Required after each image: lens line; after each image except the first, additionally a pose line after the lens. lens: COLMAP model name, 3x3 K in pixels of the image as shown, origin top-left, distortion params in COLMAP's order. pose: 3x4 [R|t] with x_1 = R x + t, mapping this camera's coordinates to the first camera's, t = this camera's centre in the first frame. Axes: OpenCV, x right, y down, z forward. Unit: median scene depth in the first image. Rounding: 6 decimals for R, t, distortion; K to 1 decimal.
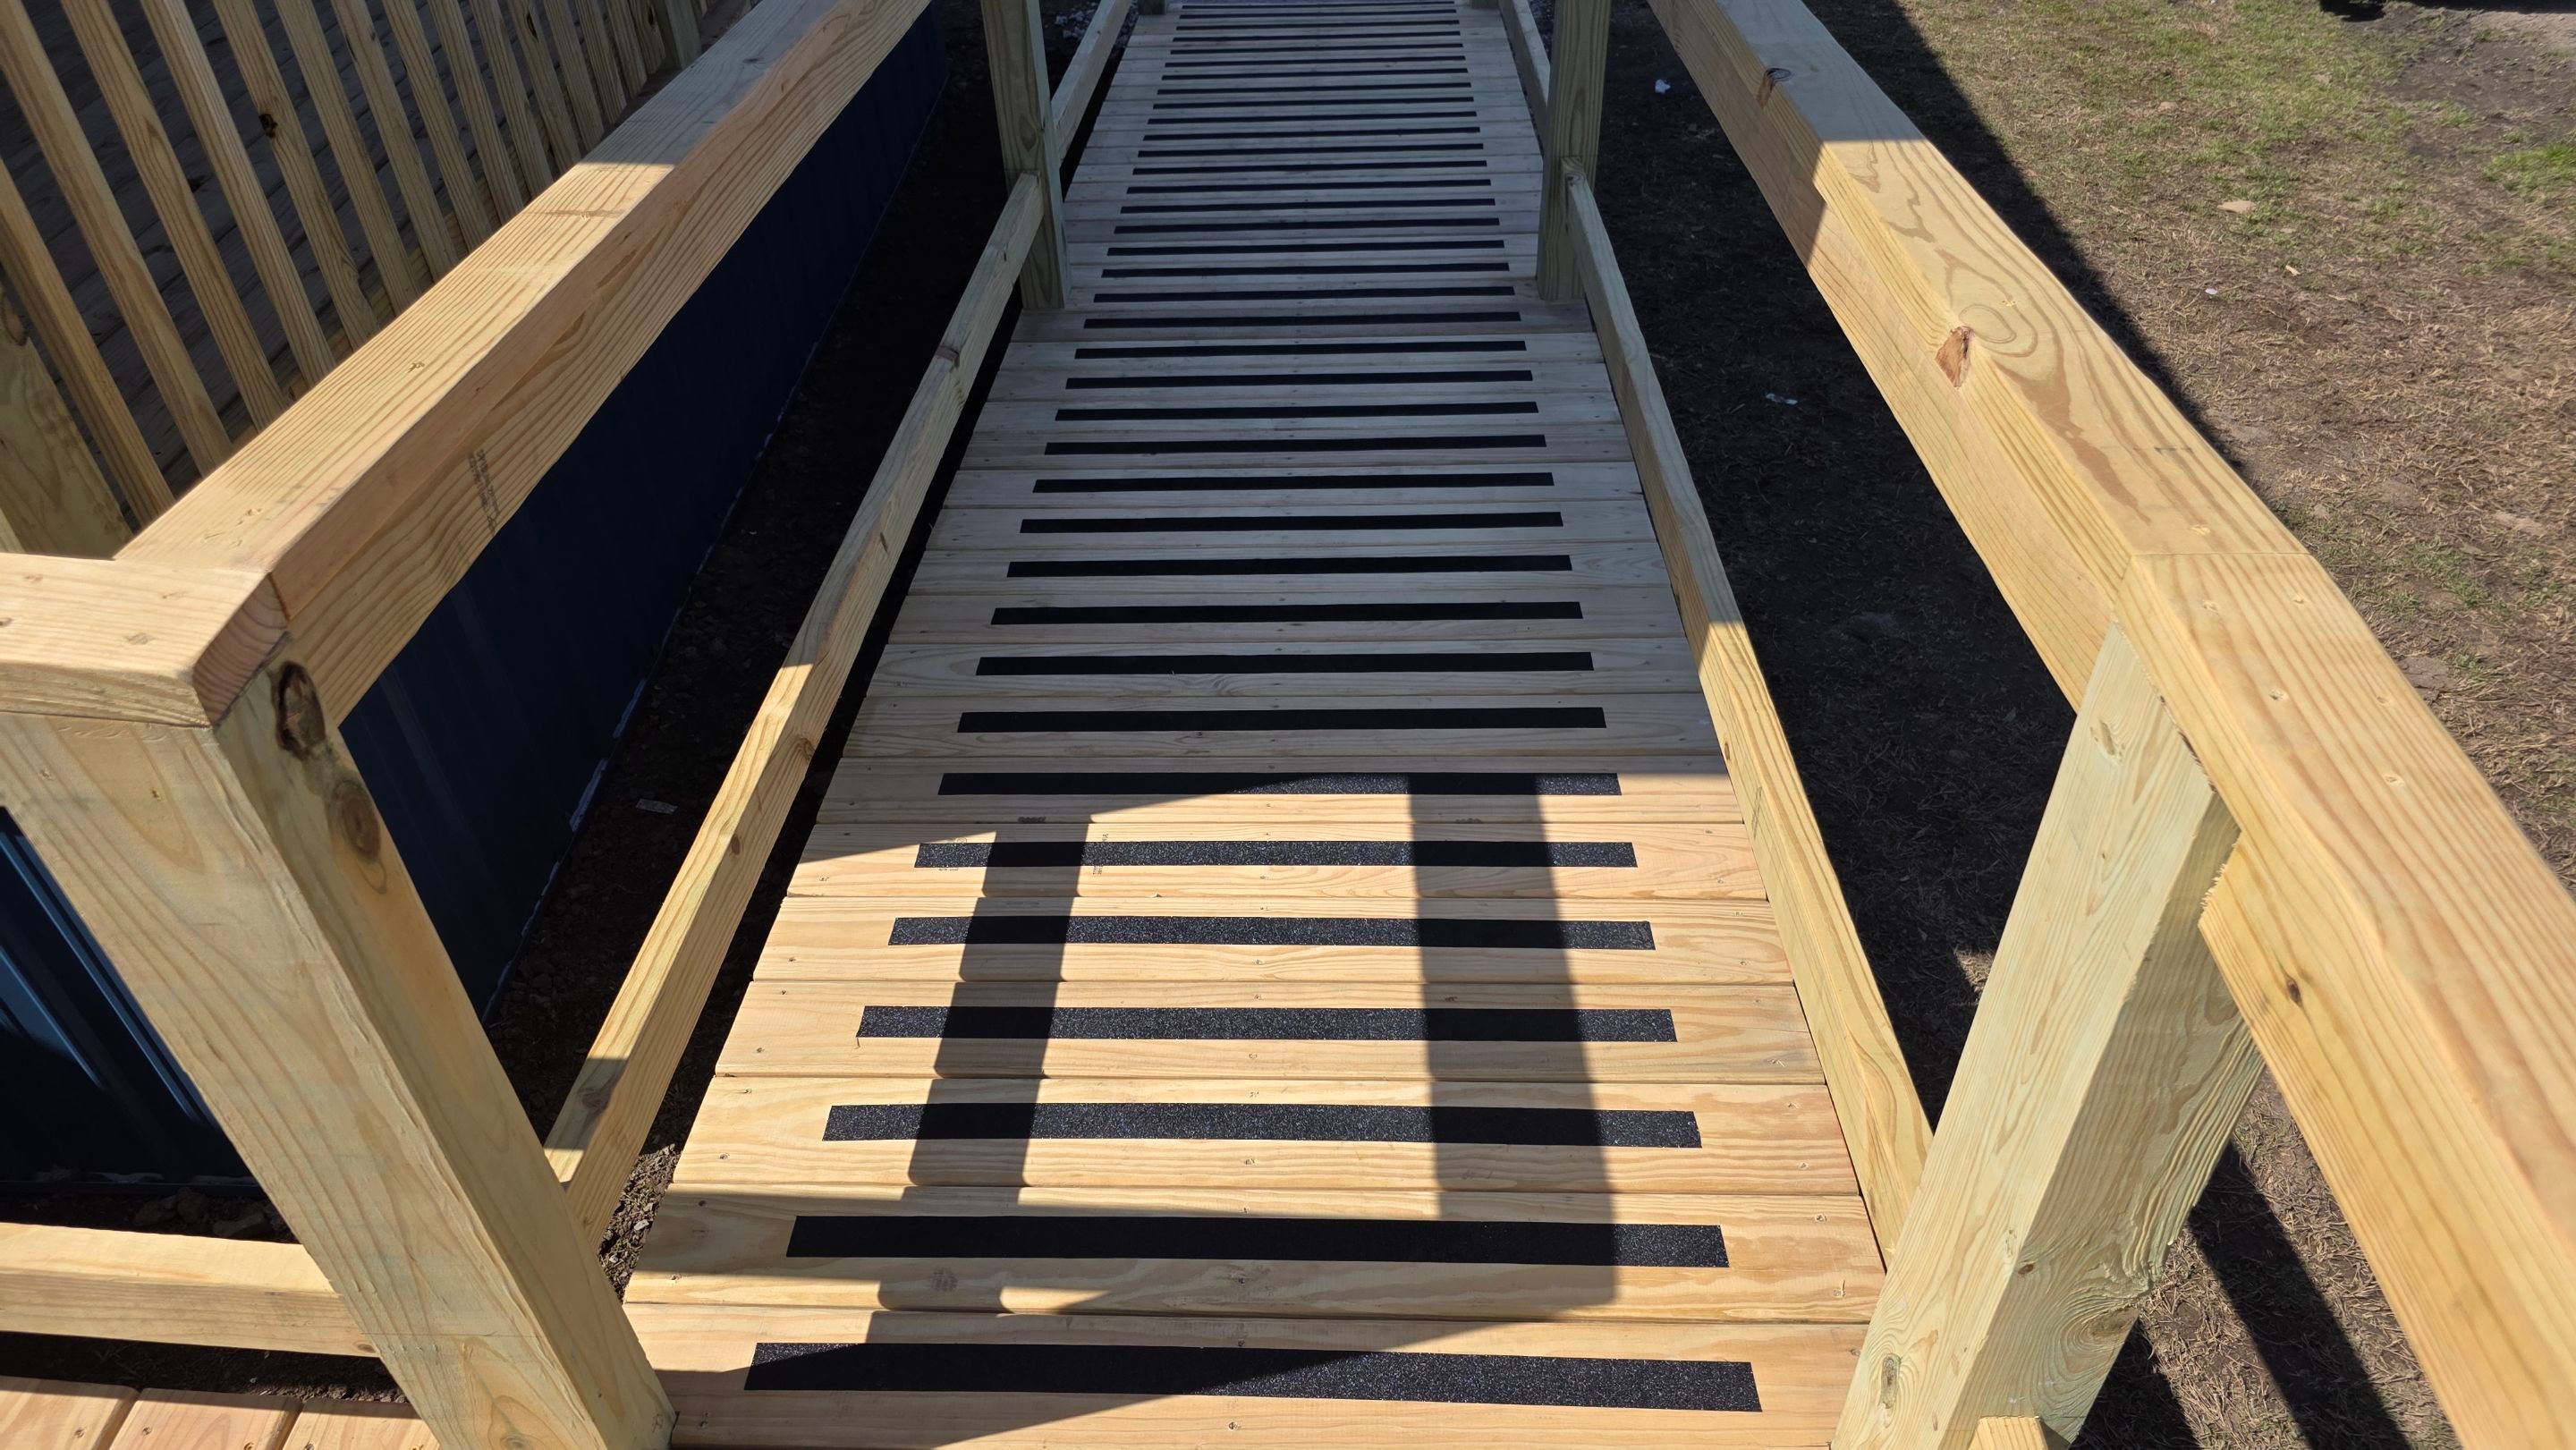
lens RADIAL K [[1736.2, 0, 1255.3], [0, 1736.2, 764.0], [0, 0, 1]] dist [0.051280, -0.046985]
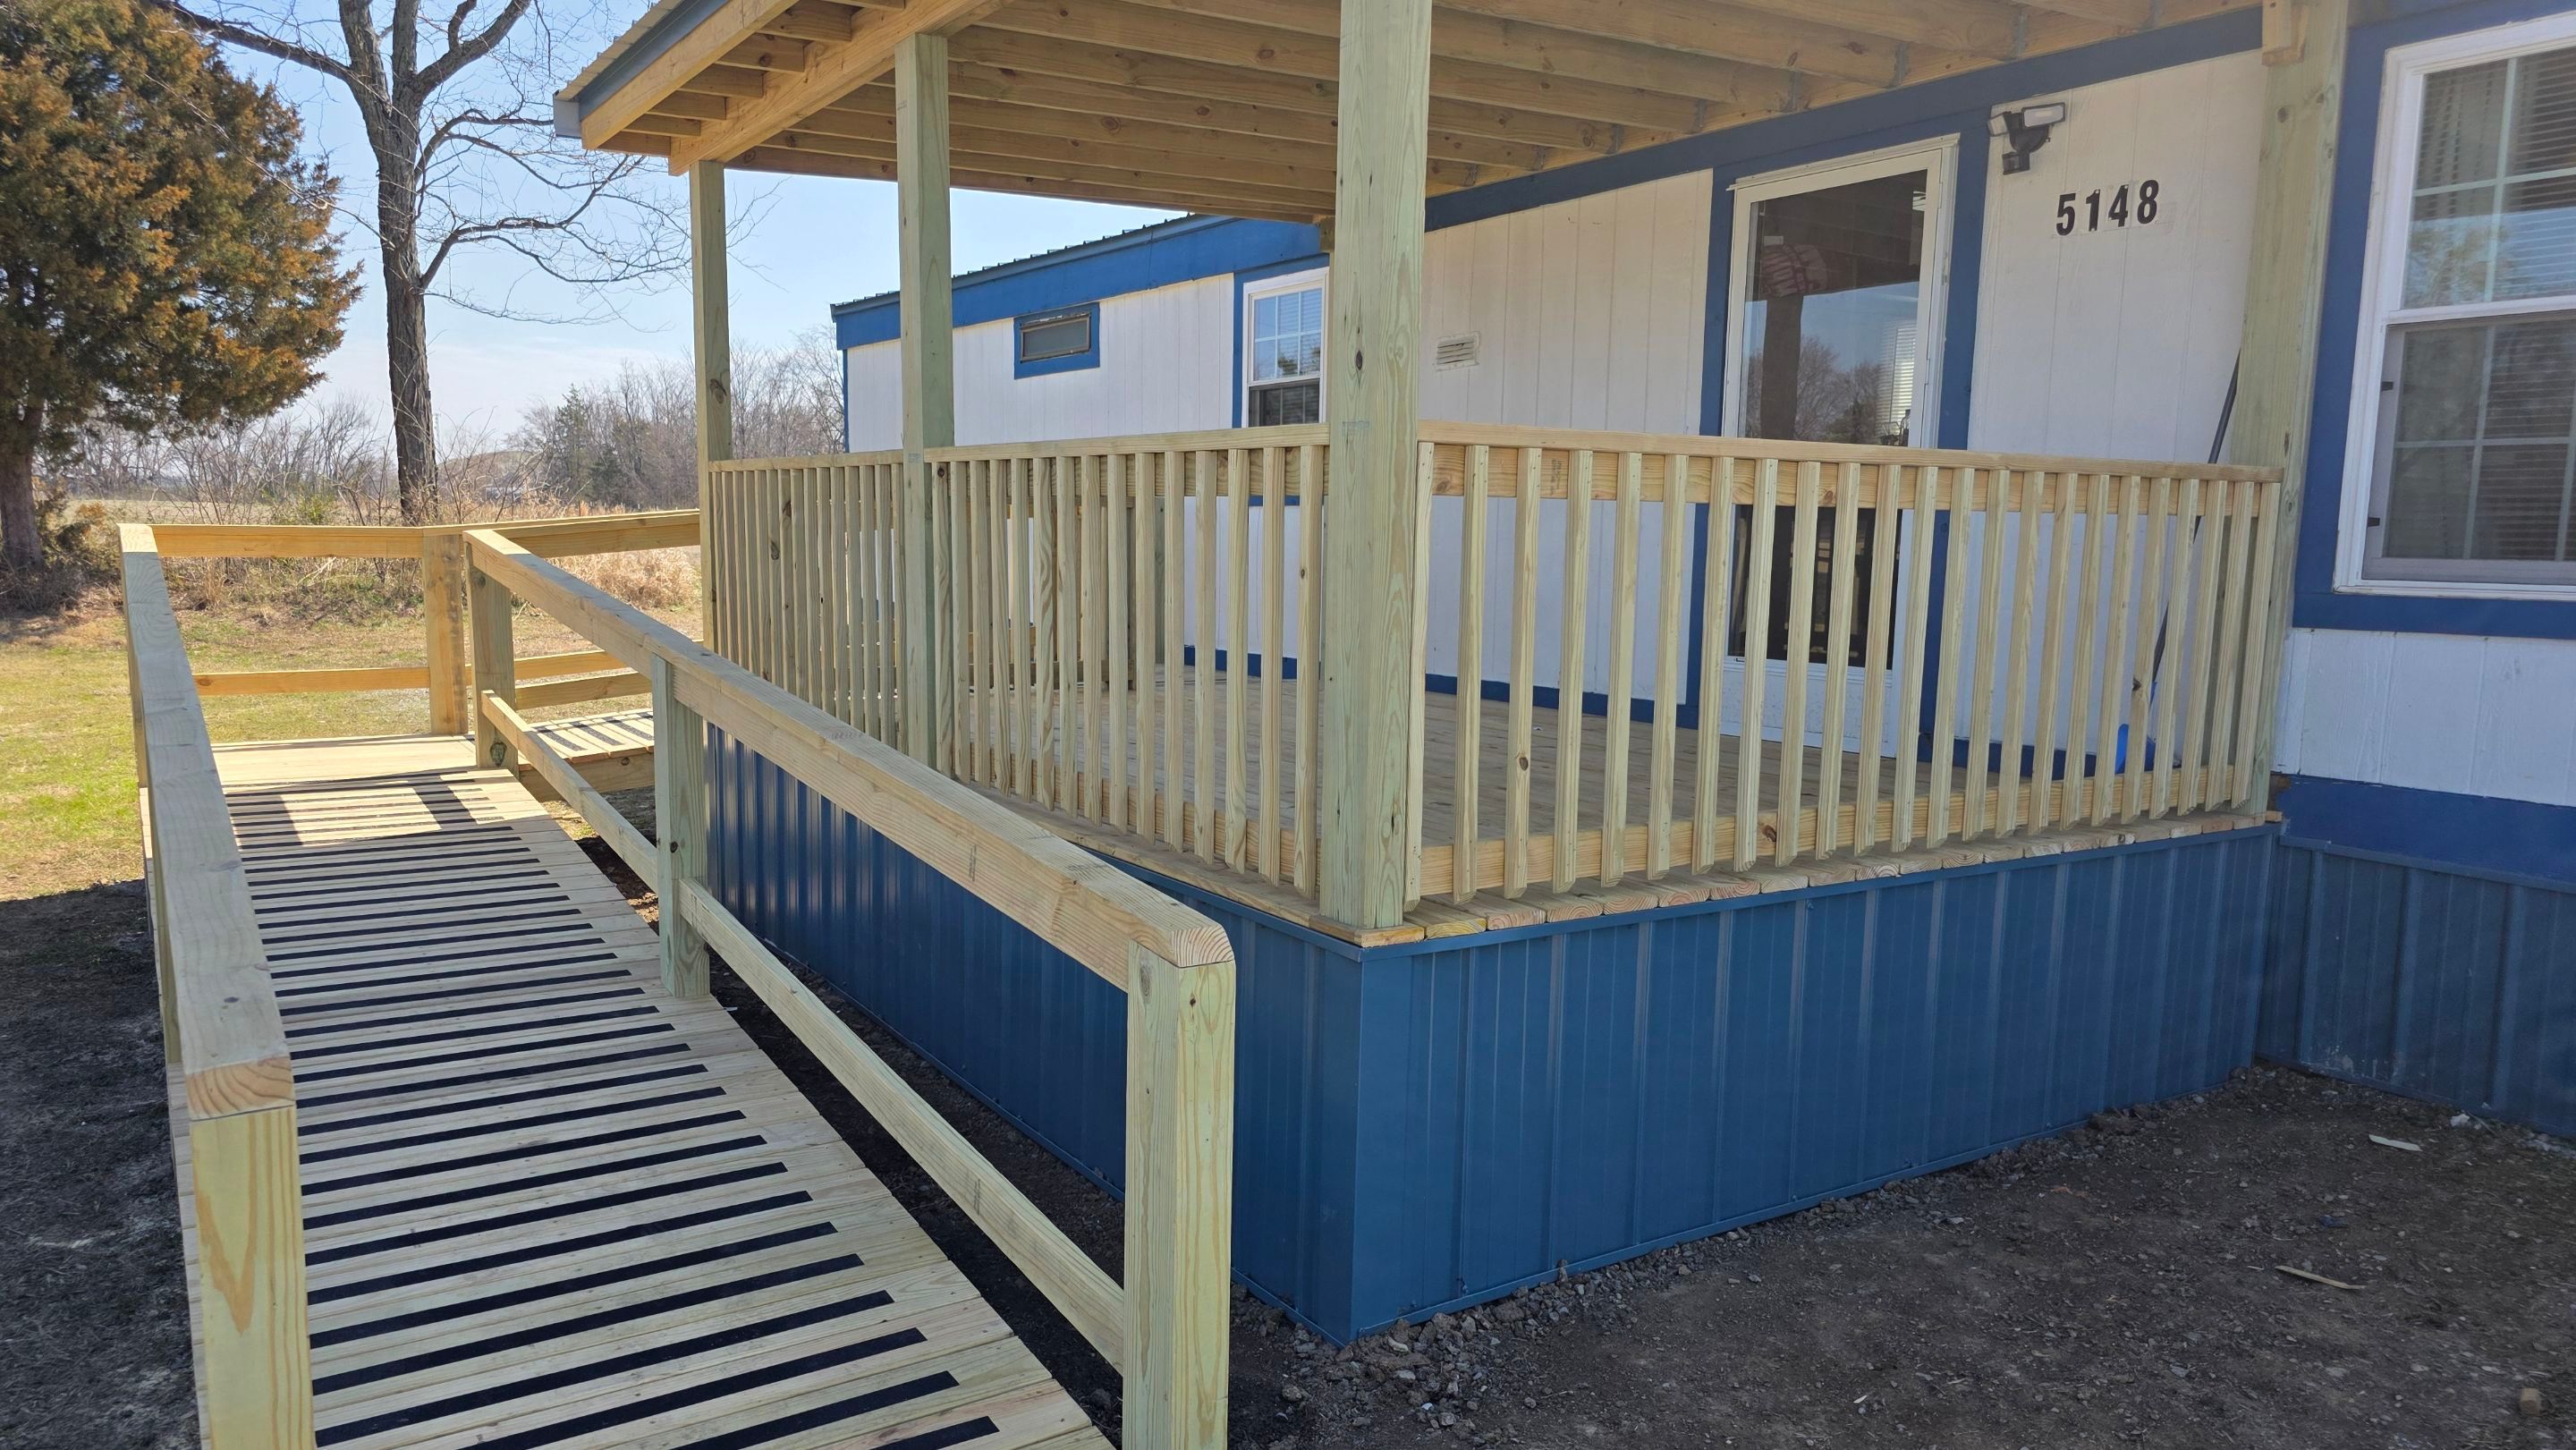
lens RADIAL K [[1736.2, 0, 1262.9], [0, 1736.2, 766.5], [0, 0, 1]] dist [0.051280, -0.046985]
pose [[-0.817454, 0.107436, -0.565885, 0.470901], [-0.361917, 0.668485, 0.649726, -2.742854], [0.448090, 0.735925, -0.507573, 3.518305]]
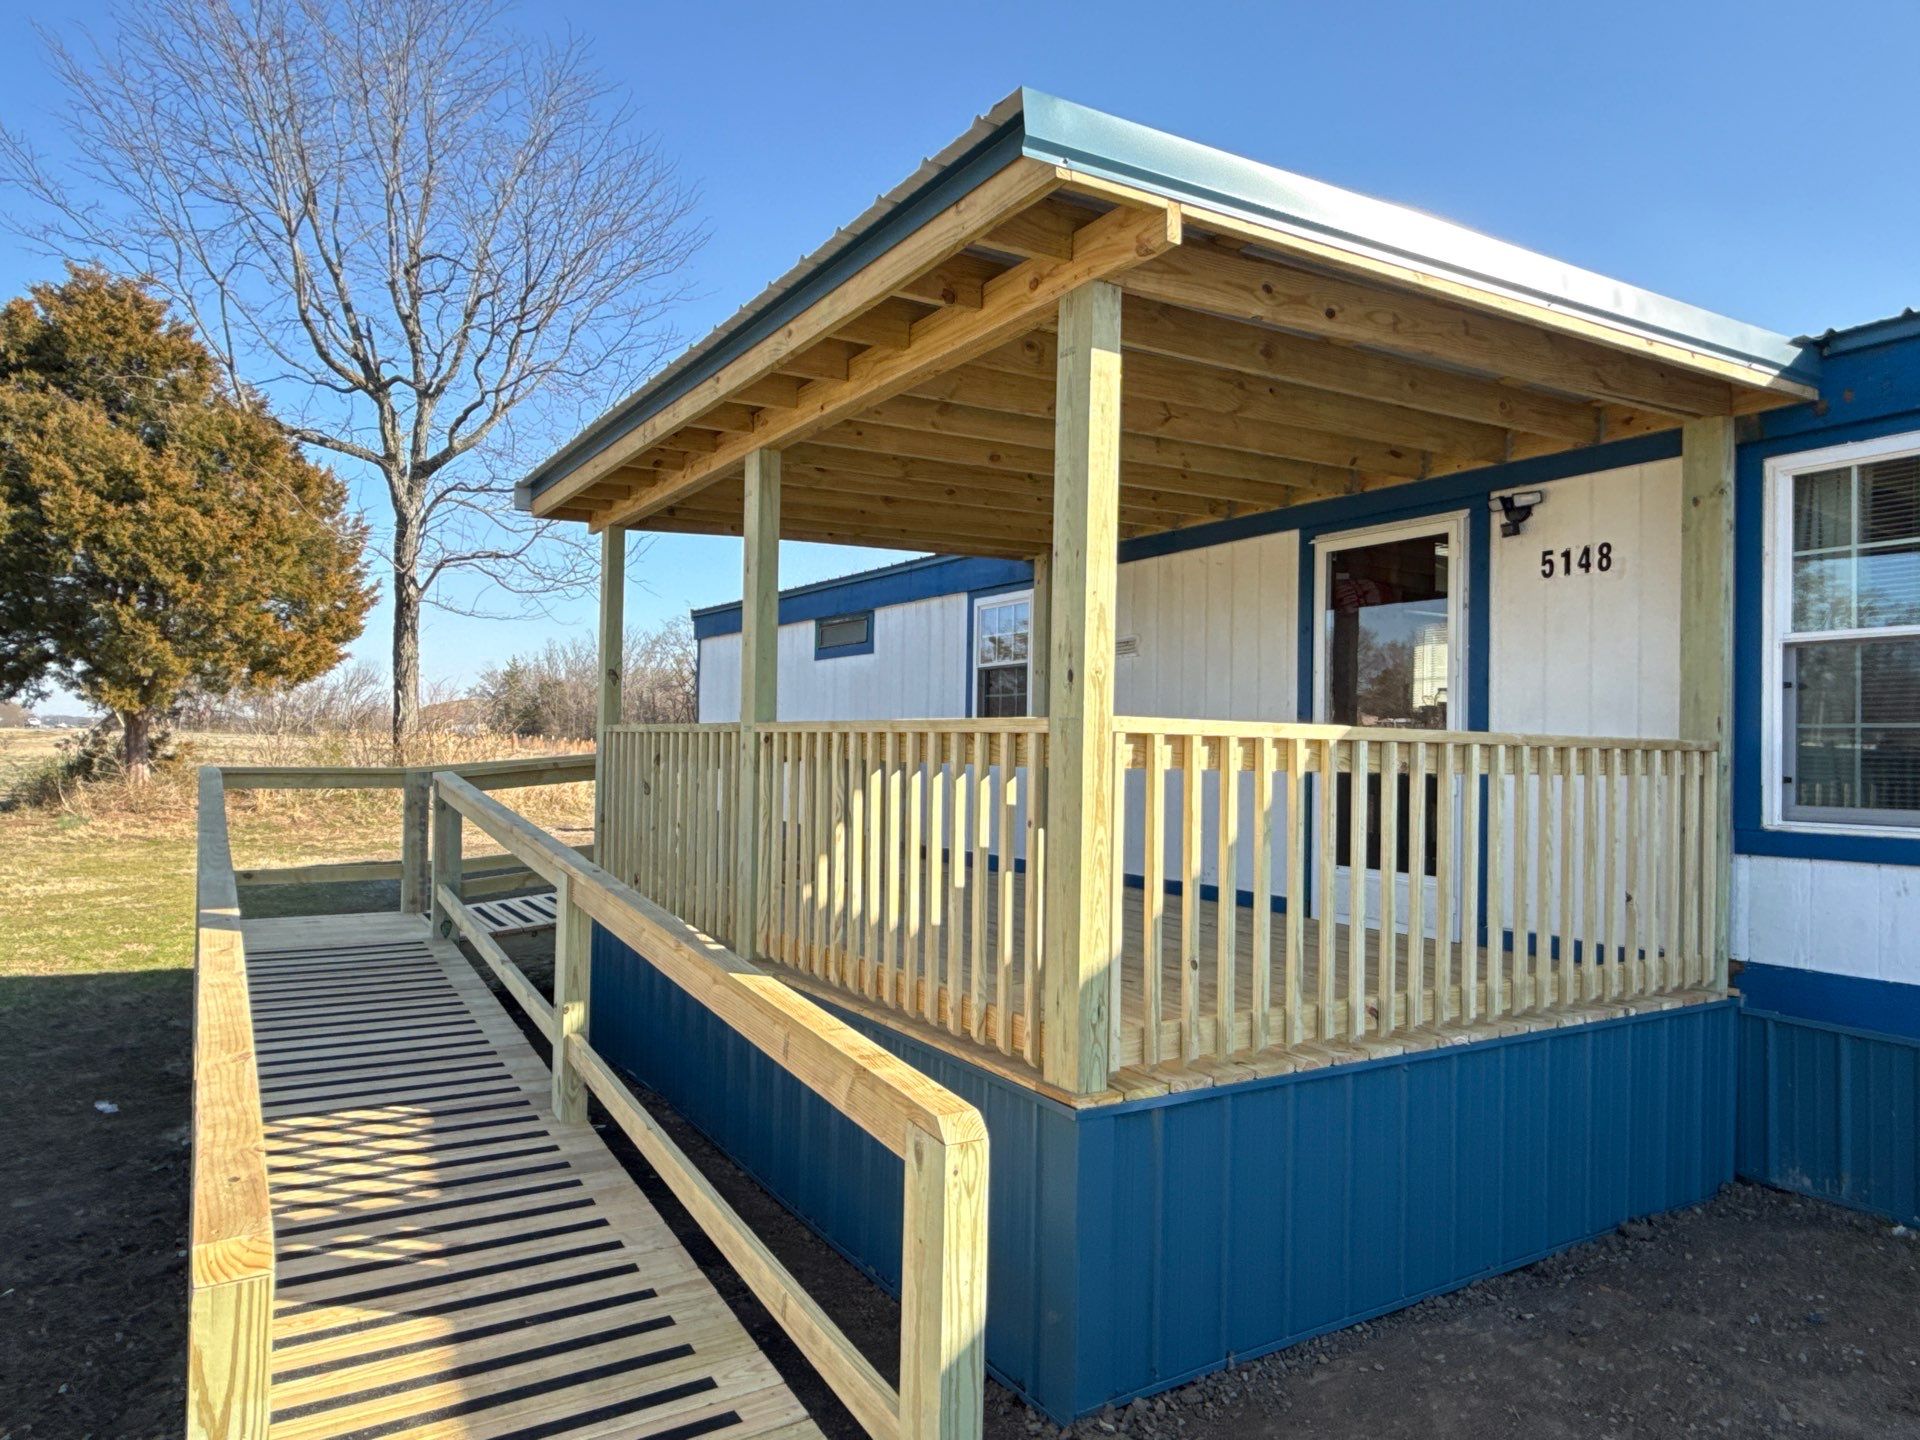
lens RADIAL K [[1217.2, 0, 958.1], [0, 1217.2, 731.1], [0, 0, 1]] dist [-0.003747, 0.003397]
pose [[-0.827594, 0.018514, -0.561021, 0.454163], [-0.353758, 0.758793, 0.546890, -2.737531], [0.435824, 0.651069, -0.621423, 3.424434]]
